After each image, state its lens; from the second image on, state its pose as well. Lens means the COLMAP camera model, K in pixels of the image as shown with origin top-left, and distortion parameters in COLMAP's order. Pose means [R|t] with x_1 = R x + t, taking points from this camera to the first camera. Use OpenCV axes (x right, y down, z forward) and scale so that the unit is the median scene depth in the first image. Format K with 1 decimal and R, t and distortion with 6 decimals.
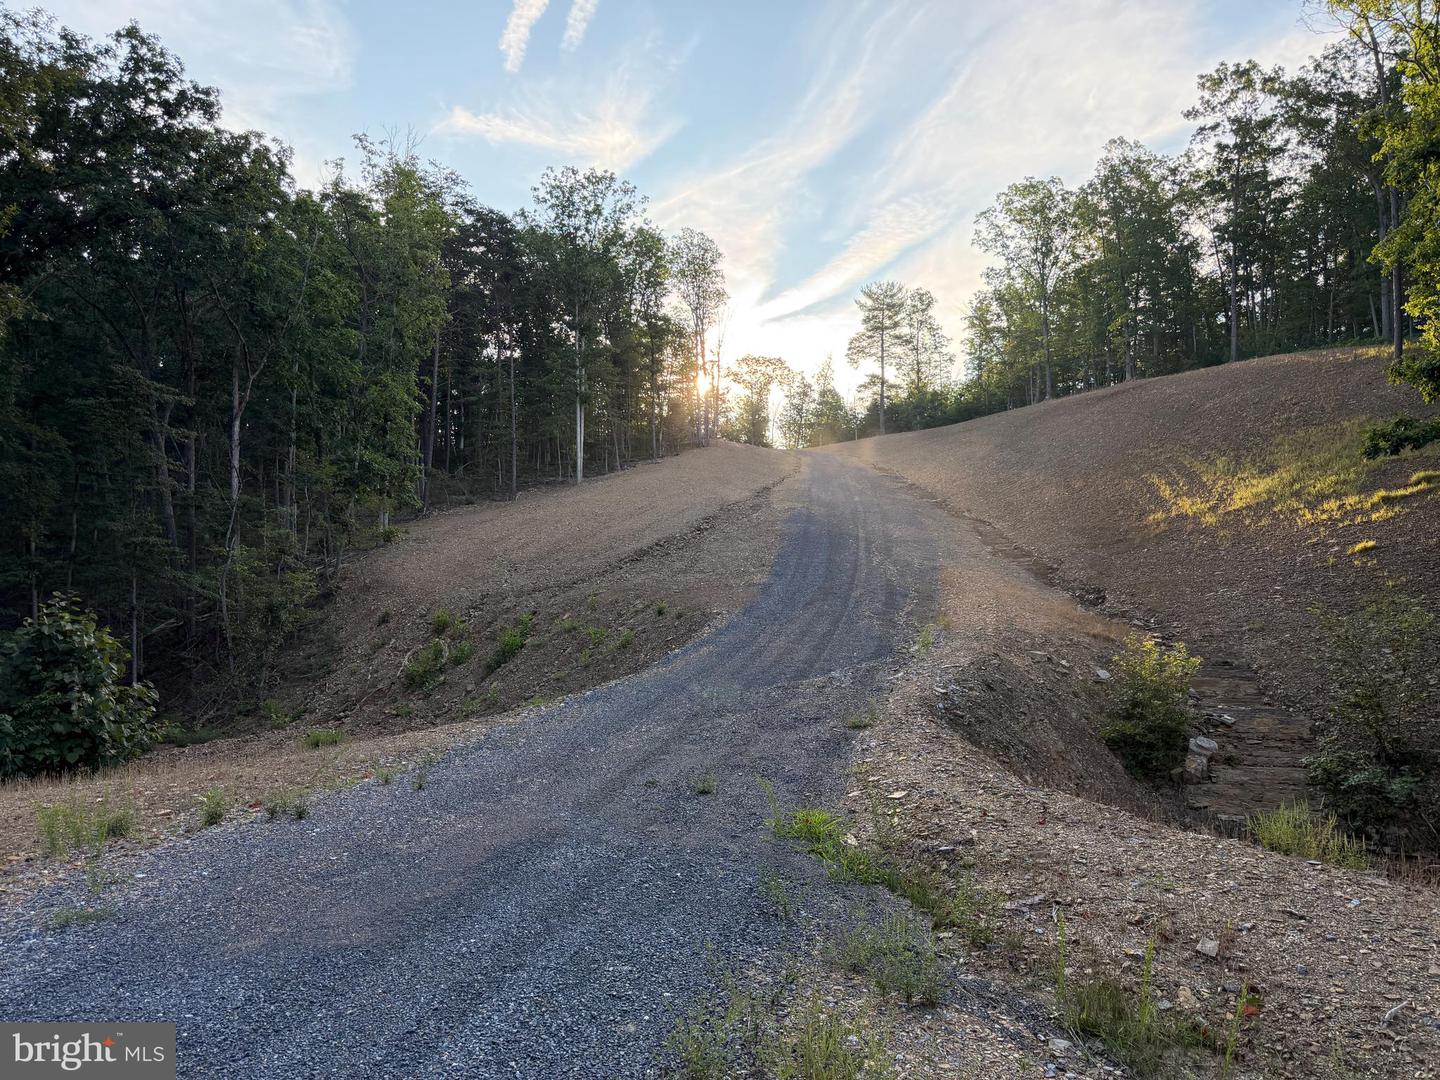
lens RADIAL K [[1014.8, 0, 716.0], [0, 1014.8, 550.0], [0, 0, 1]] dist [0.039542, -0.043159]
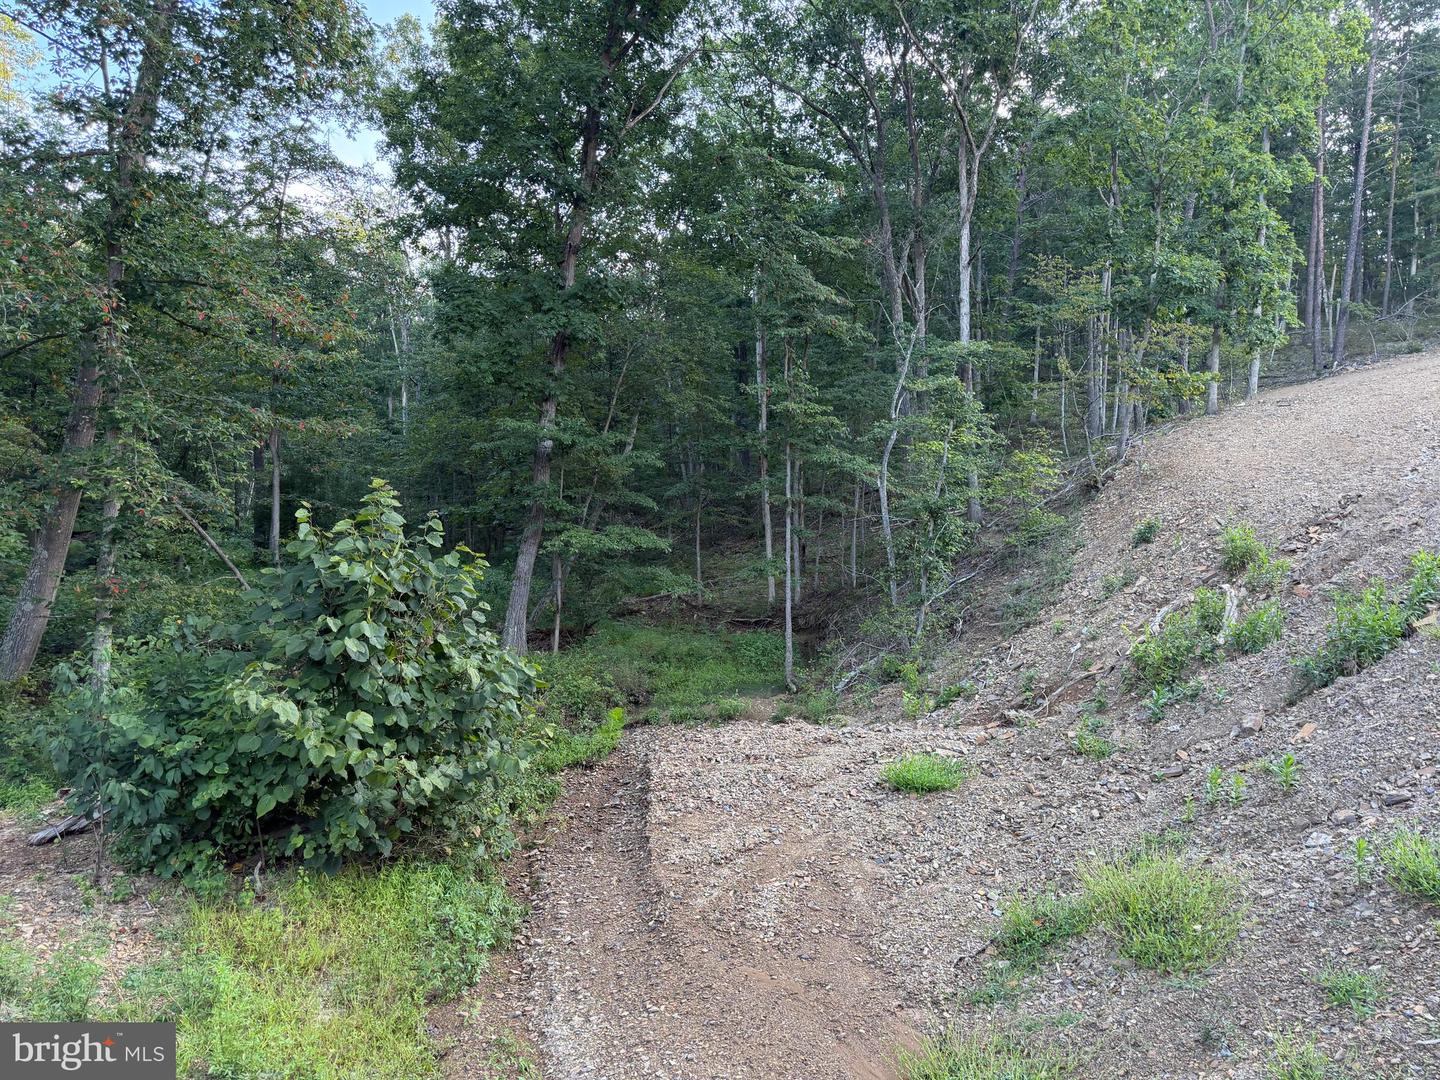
lens RADIAL K [[1014.8, 0, 716.0], [0, 1014.8, 550.0], [0, 0, 1]] dist [0.039542, -0.043159]
pose [[0.654476, 0.066285, -0.753172, -0.064001], [0.019068, 0.994386, 0.104083, 0.014255], [0.755843, -0.082482, 0.649537, 0.504852]]
